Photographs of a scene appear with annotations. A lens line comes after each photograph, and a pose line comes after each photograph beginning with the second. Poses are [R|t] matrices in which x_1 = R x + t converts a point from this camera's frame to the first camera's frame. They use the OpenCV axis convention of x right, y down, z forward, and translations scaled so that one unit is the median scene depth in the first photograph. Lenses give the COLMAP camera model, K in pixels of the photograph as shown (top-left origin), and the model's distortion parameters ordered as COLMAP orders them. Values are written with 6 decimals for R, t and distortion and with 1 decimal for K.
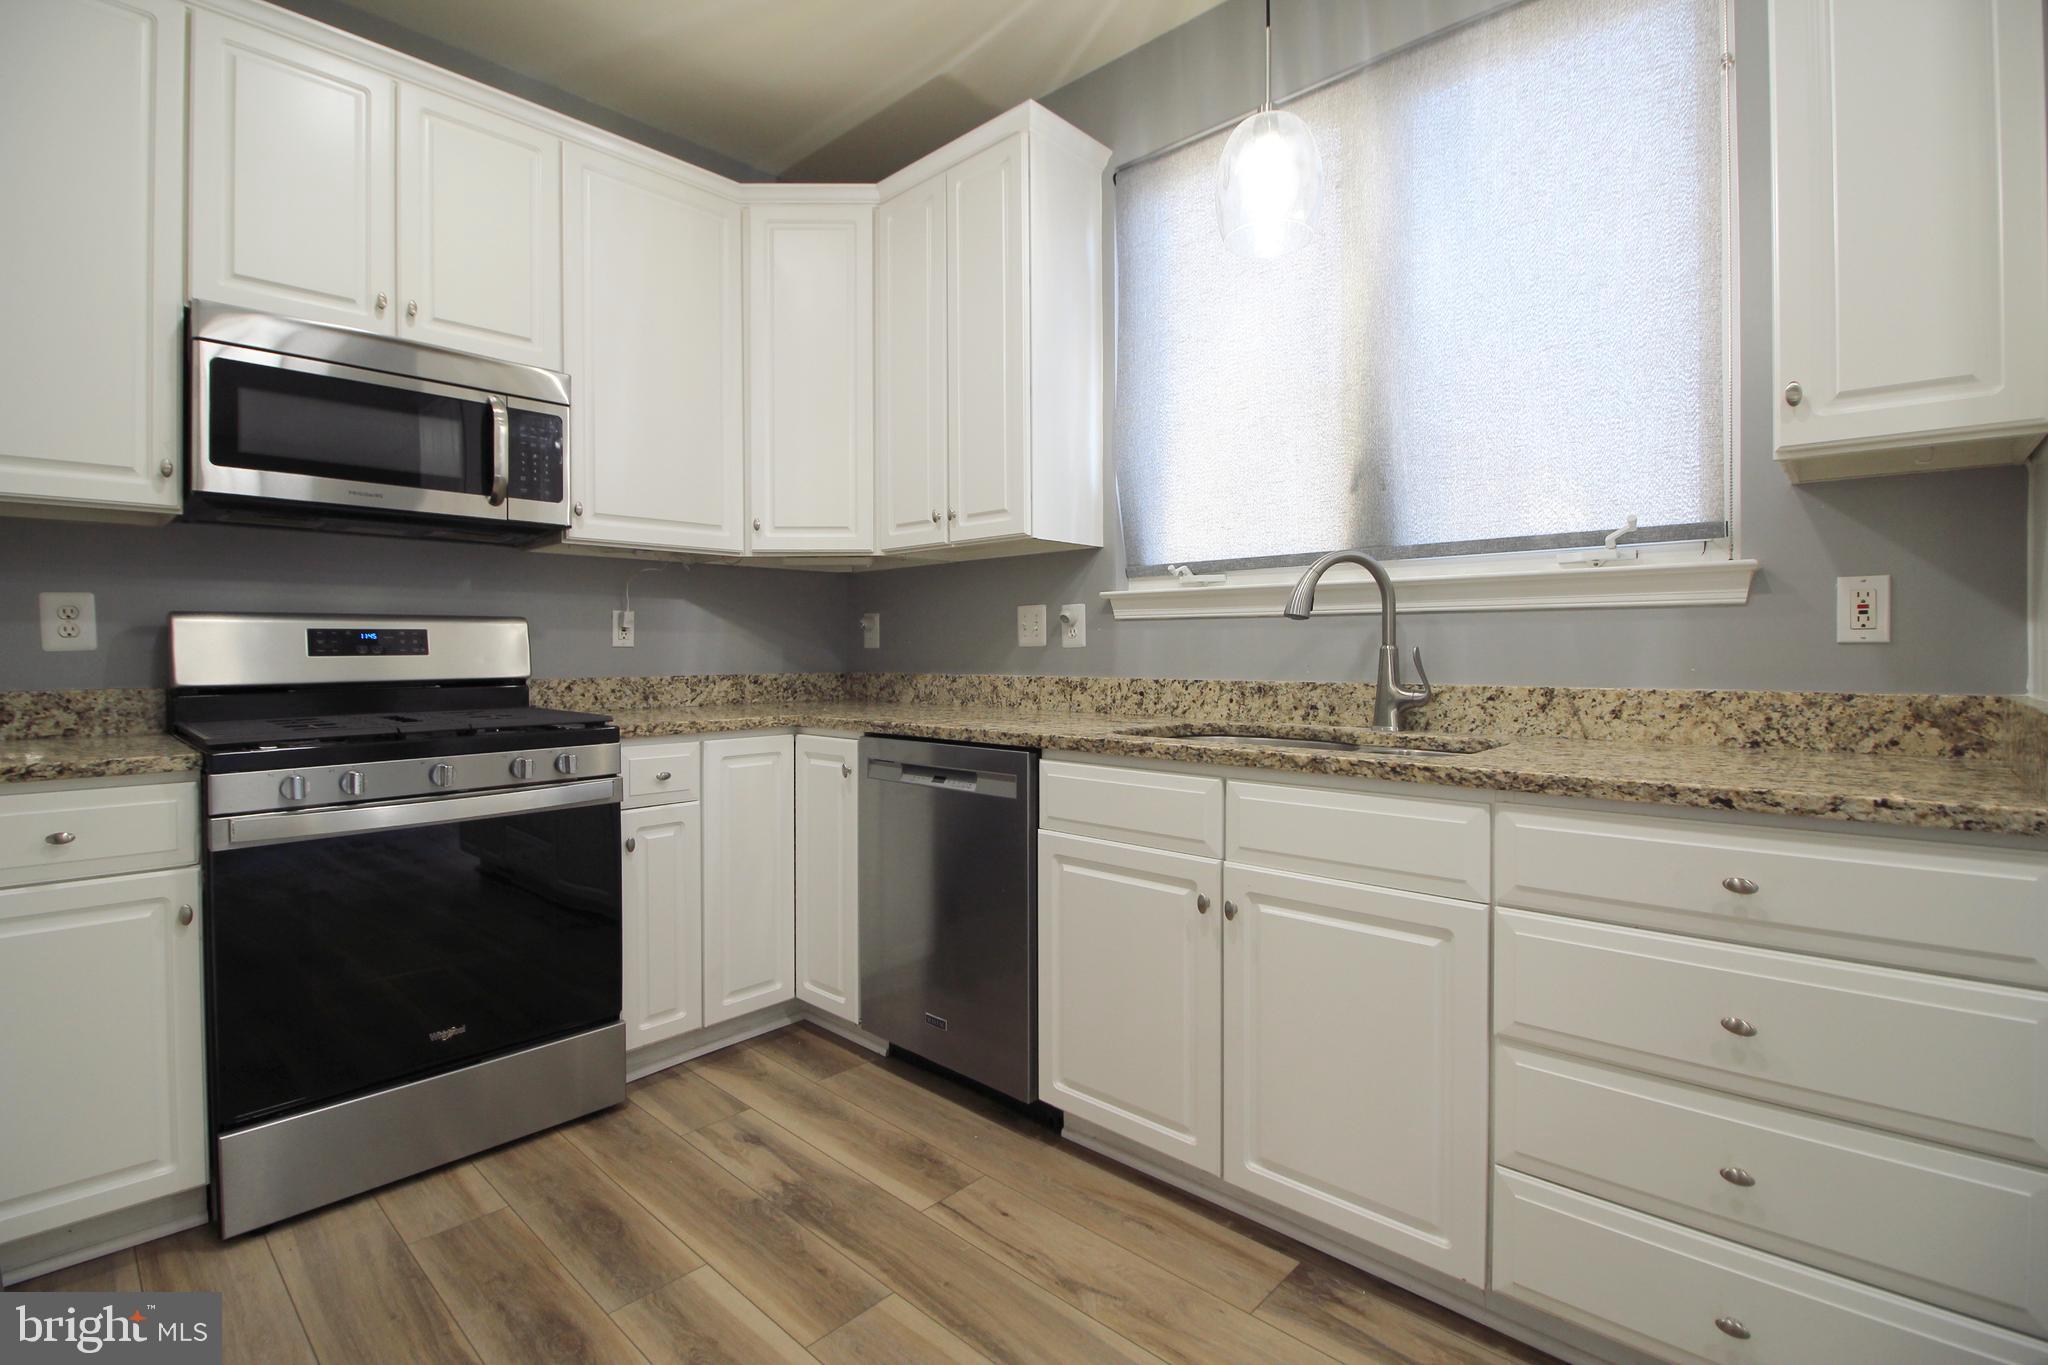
lens RADIAL K [[947.8, 0, 1005.5], [0, 947.8, 662.4], [0, 0, 1]] dist [-0.000278, -0.012296]
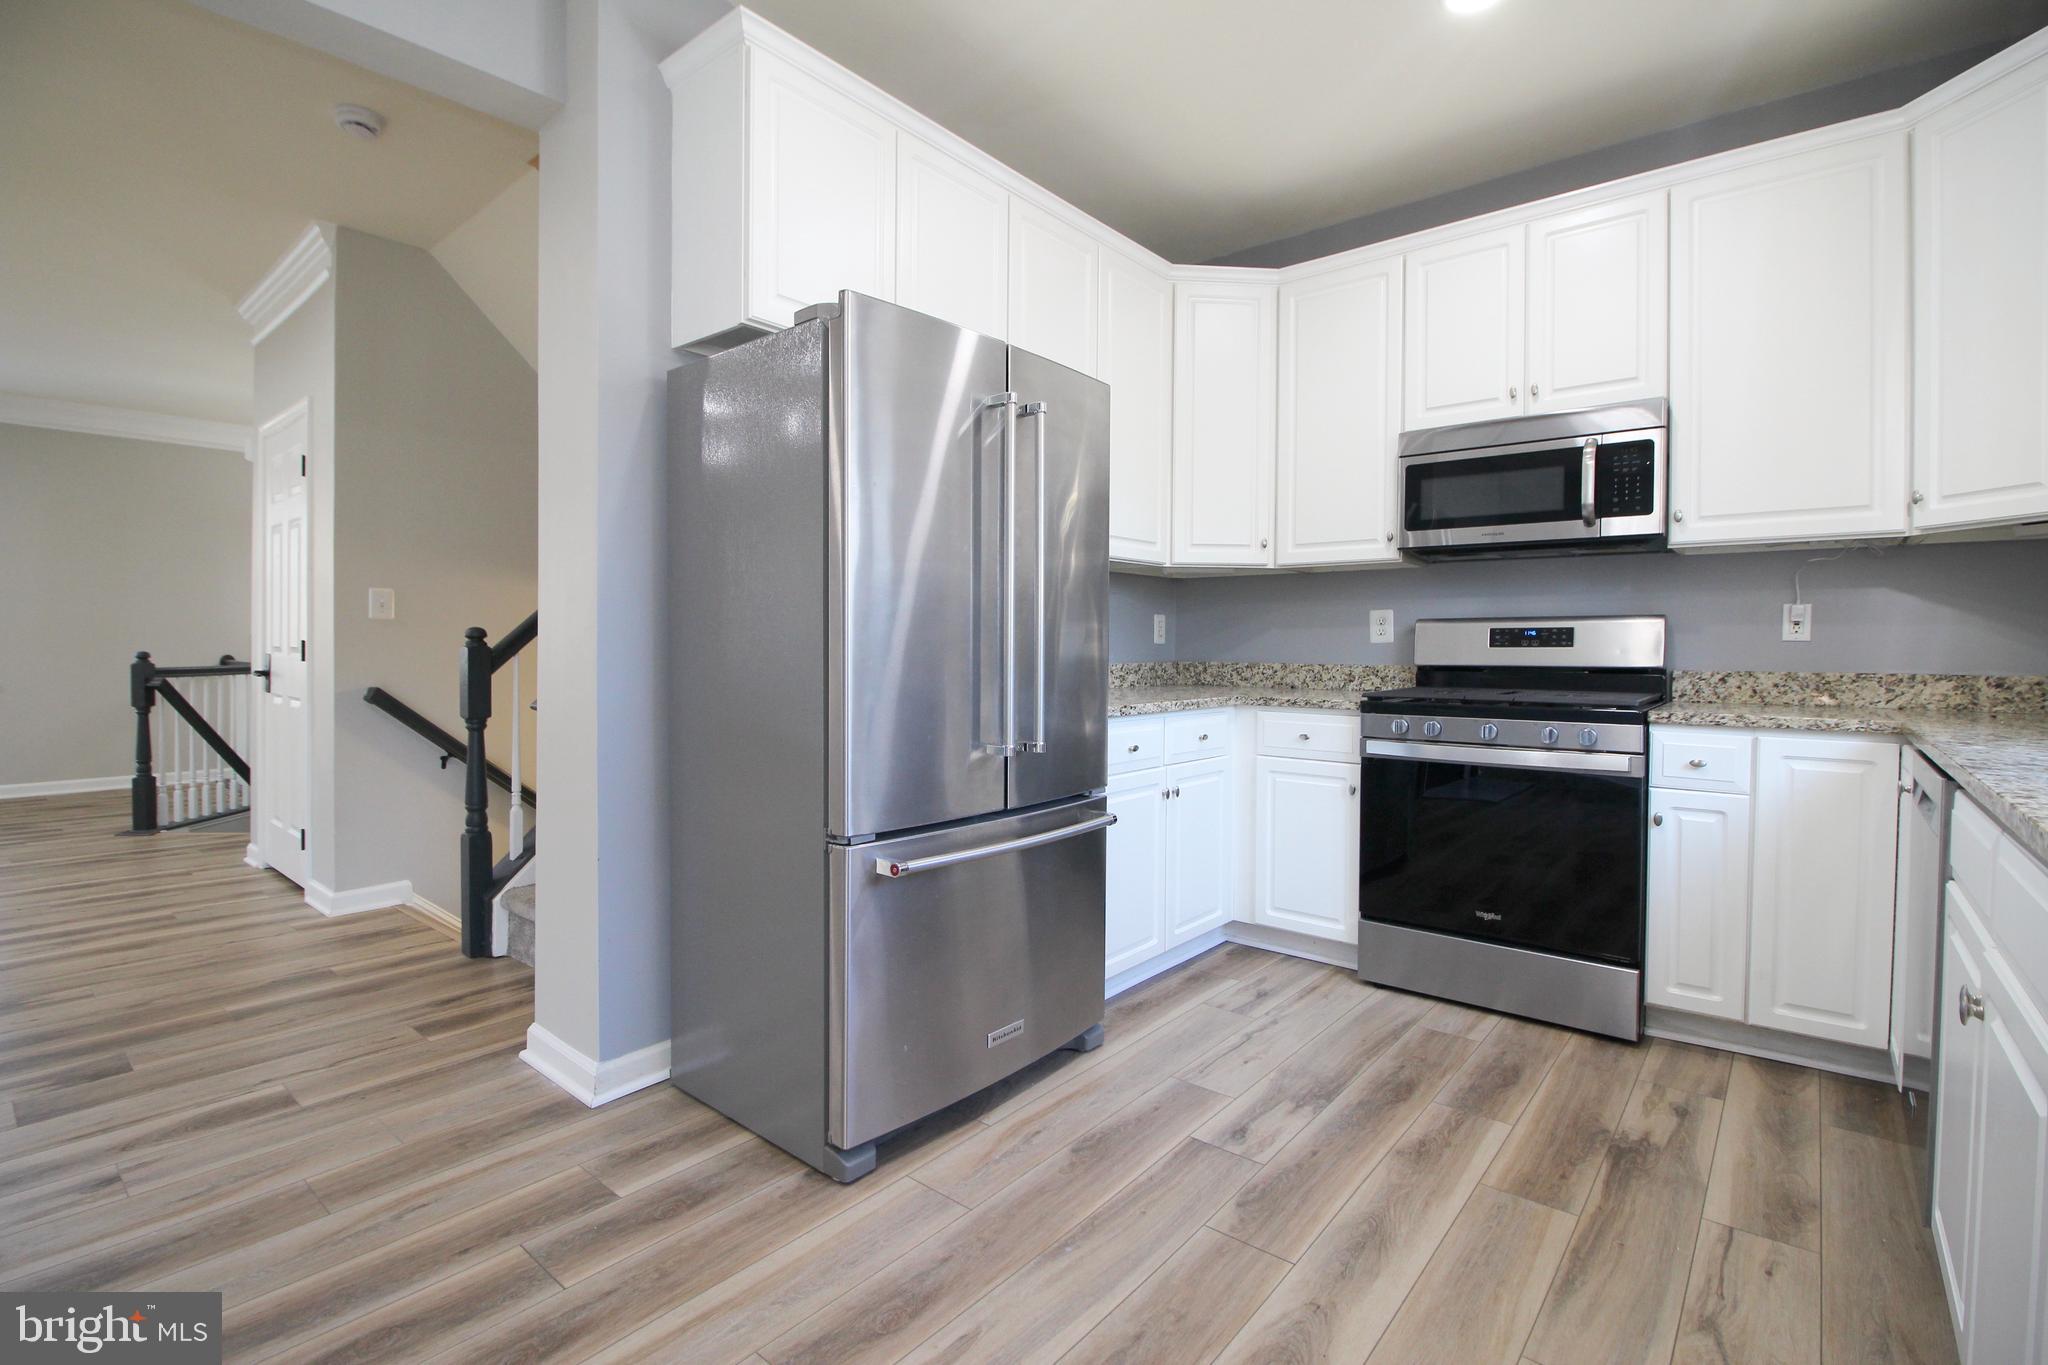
lens RADIAL K [[947.8, 0, 1005.5], [0, 947.8, 662.4], [0, 0, 1]] dist [-0.000278, -0.012296]
pose [[0.050055, 0.023274, -0.998475, 0.667361], [-0.016512, 0.999611, 0.022473, -0.003584], [0.998610, 0.015362, 0.050420, 0.178193]]
